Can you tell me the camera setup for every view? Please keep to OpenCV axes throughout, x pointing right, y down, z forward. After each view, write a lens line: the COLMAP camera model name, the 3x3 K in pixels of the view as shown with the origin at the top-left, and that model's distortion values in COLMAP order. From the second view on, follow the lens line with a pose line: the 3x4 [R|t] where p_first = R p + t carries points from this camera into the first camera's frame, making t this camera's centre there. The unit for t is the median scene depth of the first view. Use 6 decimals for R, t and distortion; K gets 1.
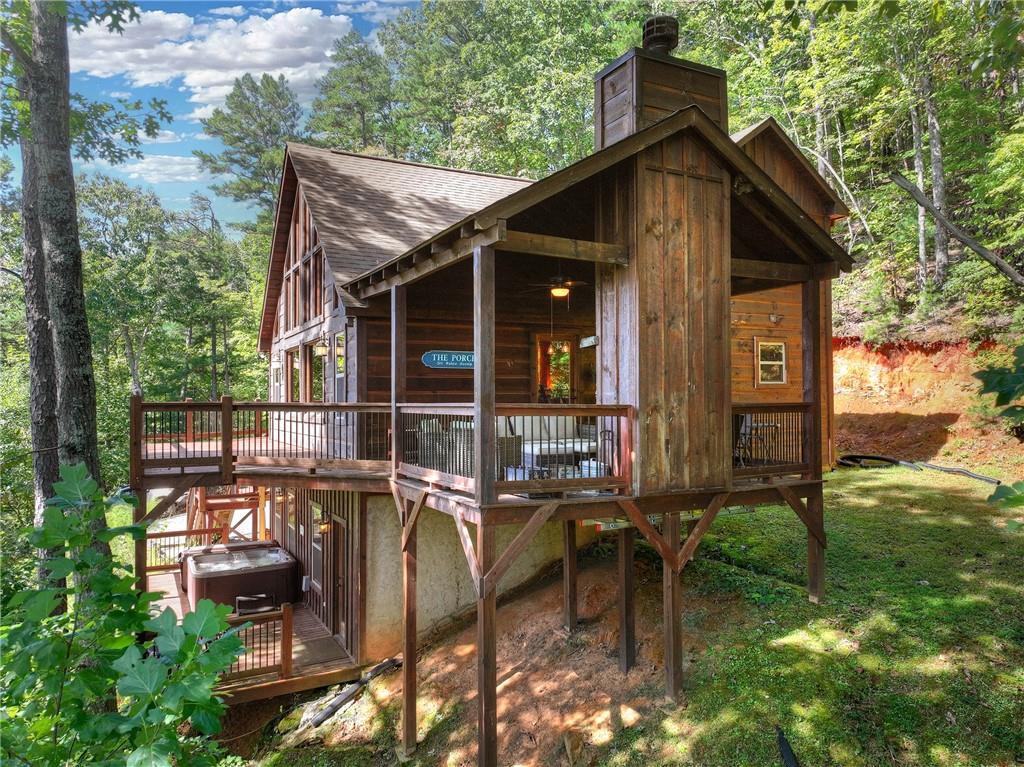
lens RADIAL K [[717.5, 0, 512.0], [0, 717.5, 383.5], [0, 0, 1]] dist [0.004538, 0.004330]
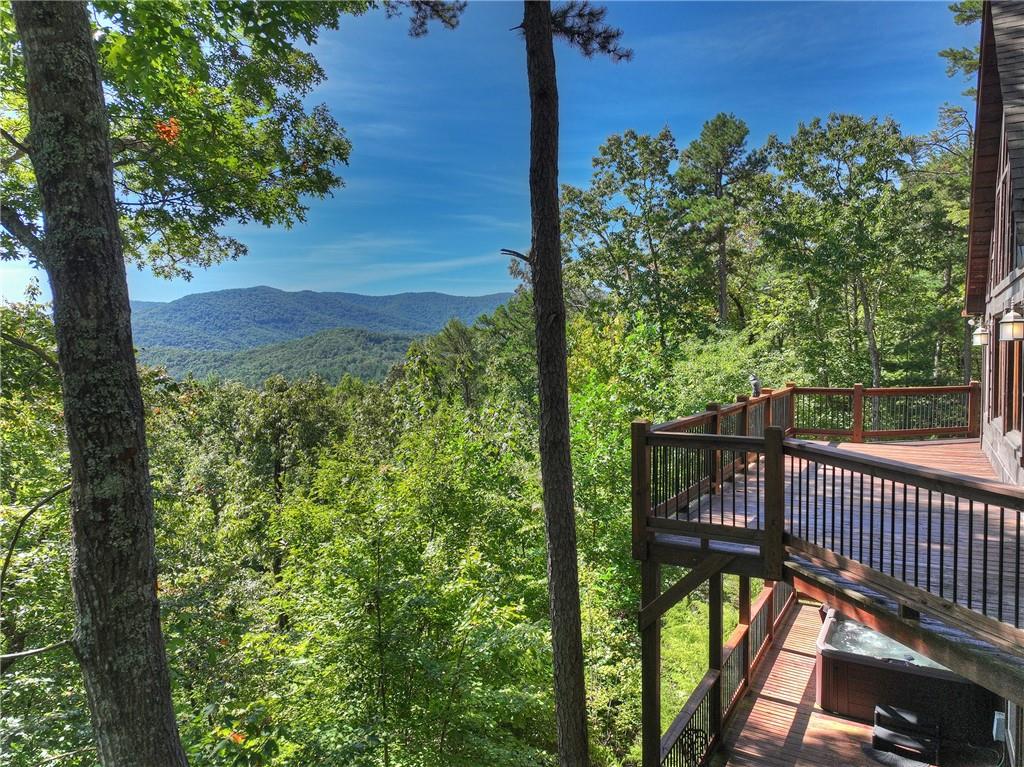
lens RADIAL K [[717.5, 0, 512.0], [0, 717.5, 383.5], [0, 0, 1]] dist [0.004538, 0.004330]
pose [[0.536474, 0.040652, -0.842937, -0.008325], [0.022807, 0.997776, 0.062634, -0.016855], [0.843608, -0.052826, 0.534354, 0.150320]]
